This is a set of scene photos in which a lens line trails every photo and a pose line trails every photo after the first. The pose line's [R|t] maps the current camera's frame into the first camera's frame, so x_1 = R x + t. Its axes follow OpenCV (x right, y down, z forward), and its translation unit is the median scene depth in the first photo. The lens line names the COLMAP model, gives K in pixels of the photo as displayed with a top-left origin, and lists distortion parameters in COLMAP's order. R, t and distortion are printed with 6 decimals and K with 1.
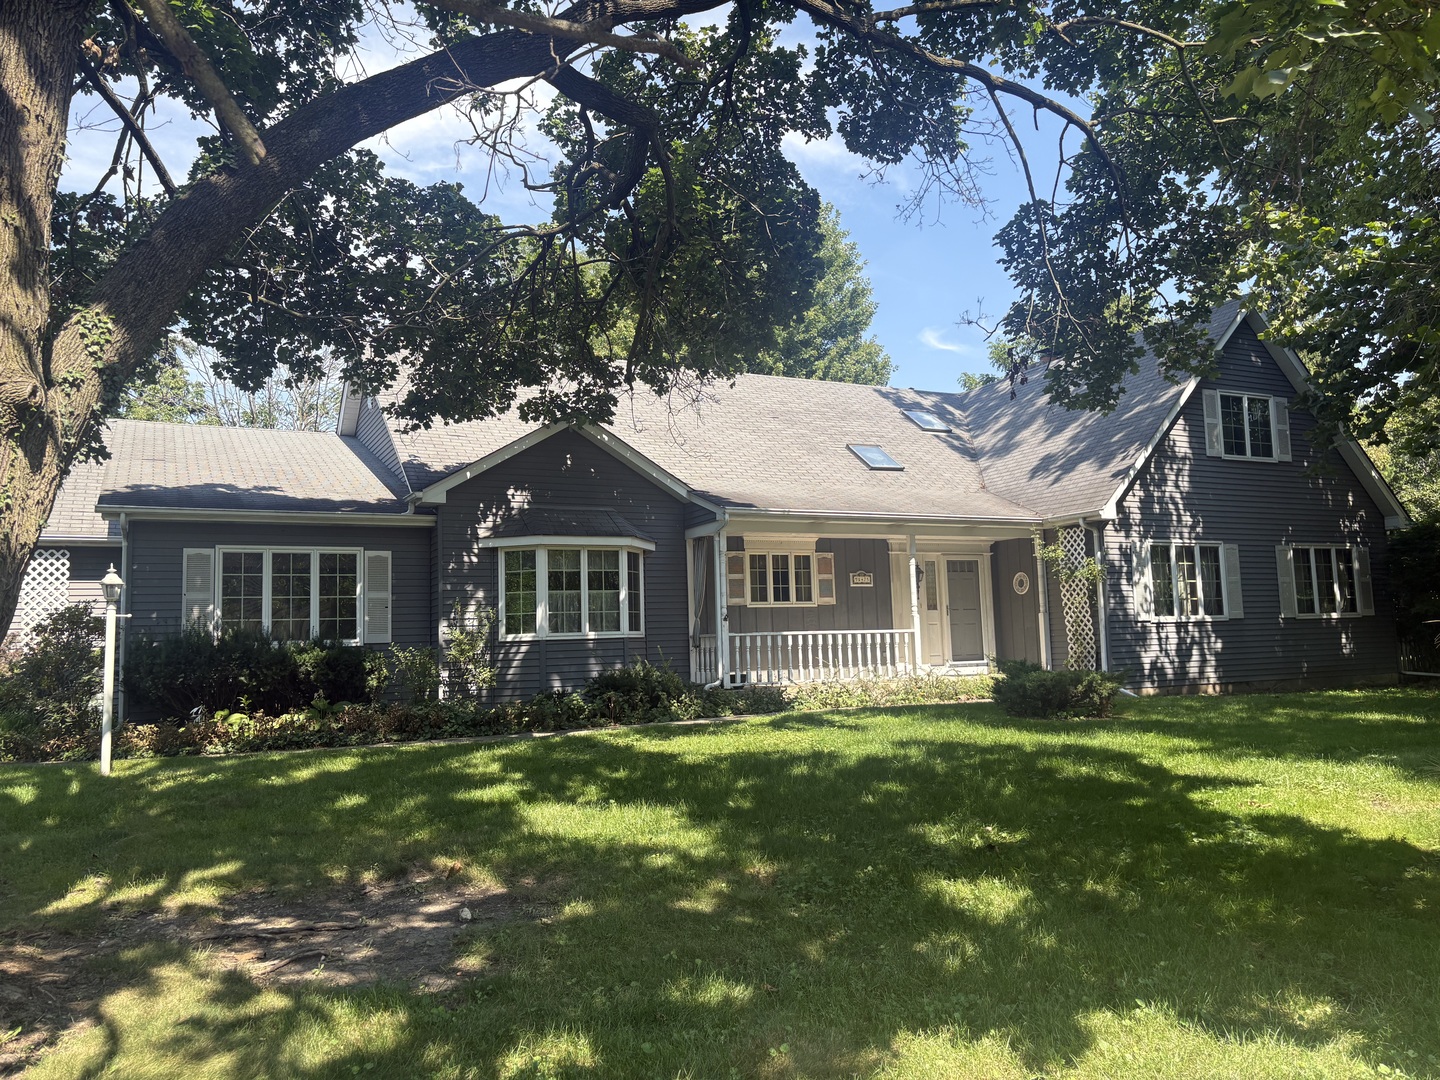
lens RADIAL K [[1083.0, 0, 722.5], [0, 1083.0, 538.1], [0, 0, 1]] dist [0.062139, -0.067542]
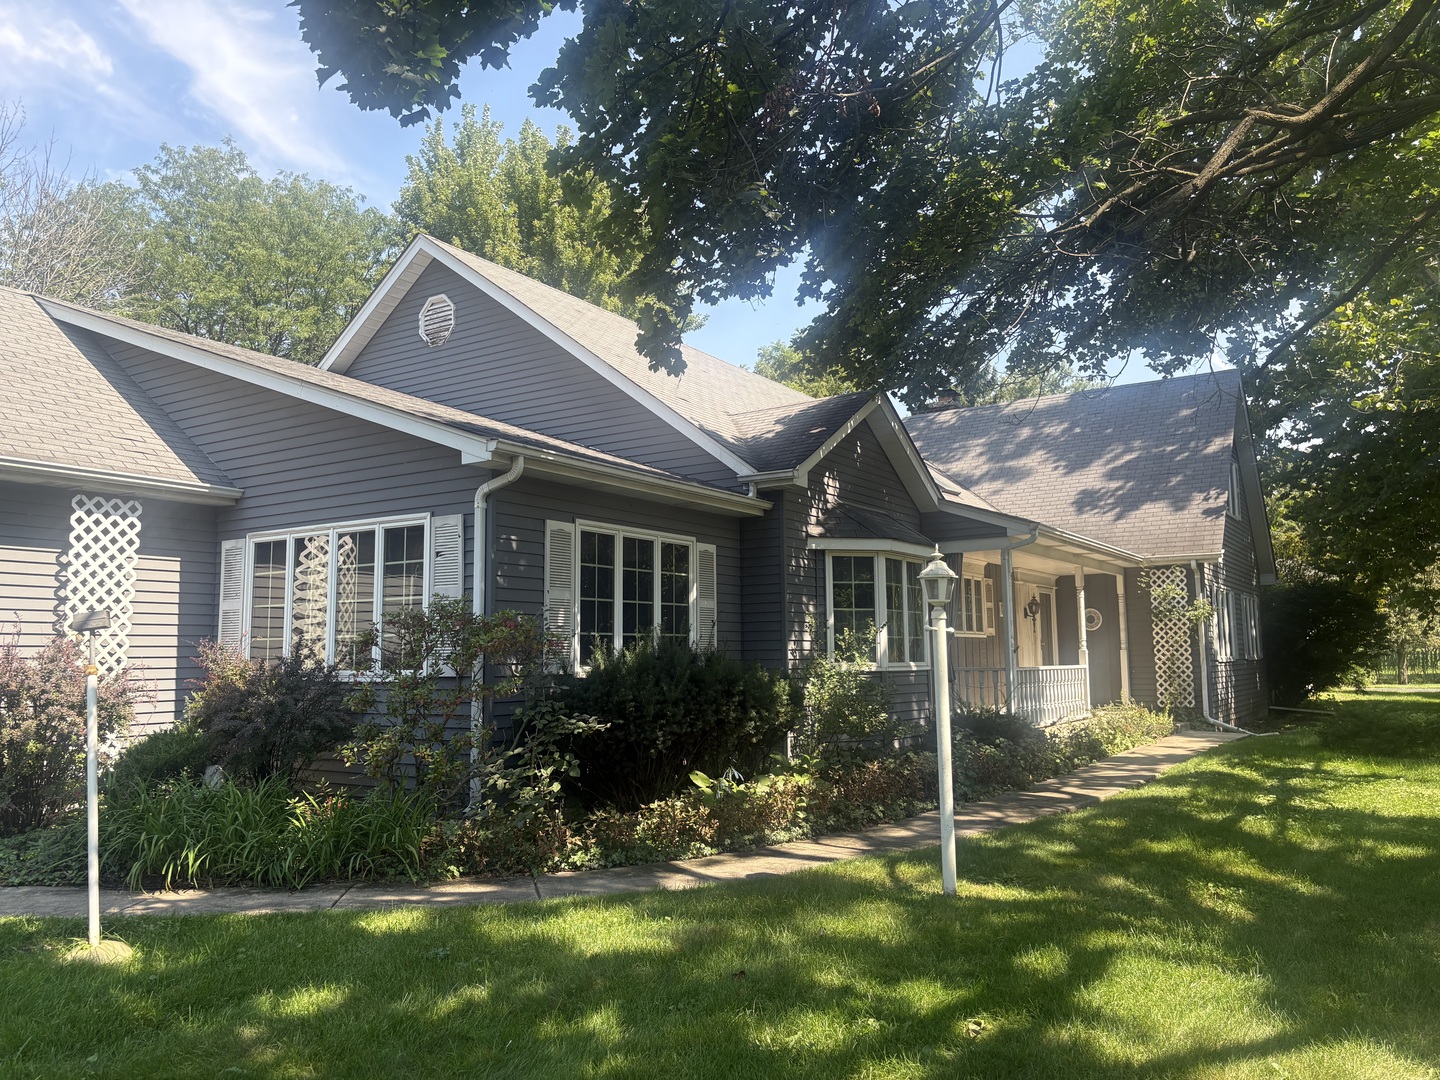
lens RADIAL K [[1083.0, 0, 719.8], [0, 1083.0, 539.6], [0, 0, 1]] dist [0.062139, -0.067542]
pose [[0.875621, 0.074360, 0.477240, -0.606269], [-0.064799, 0.997231, -0.036490, 0.032508], [-0.478632, 0.001027, 0.878015, 0.334070]]
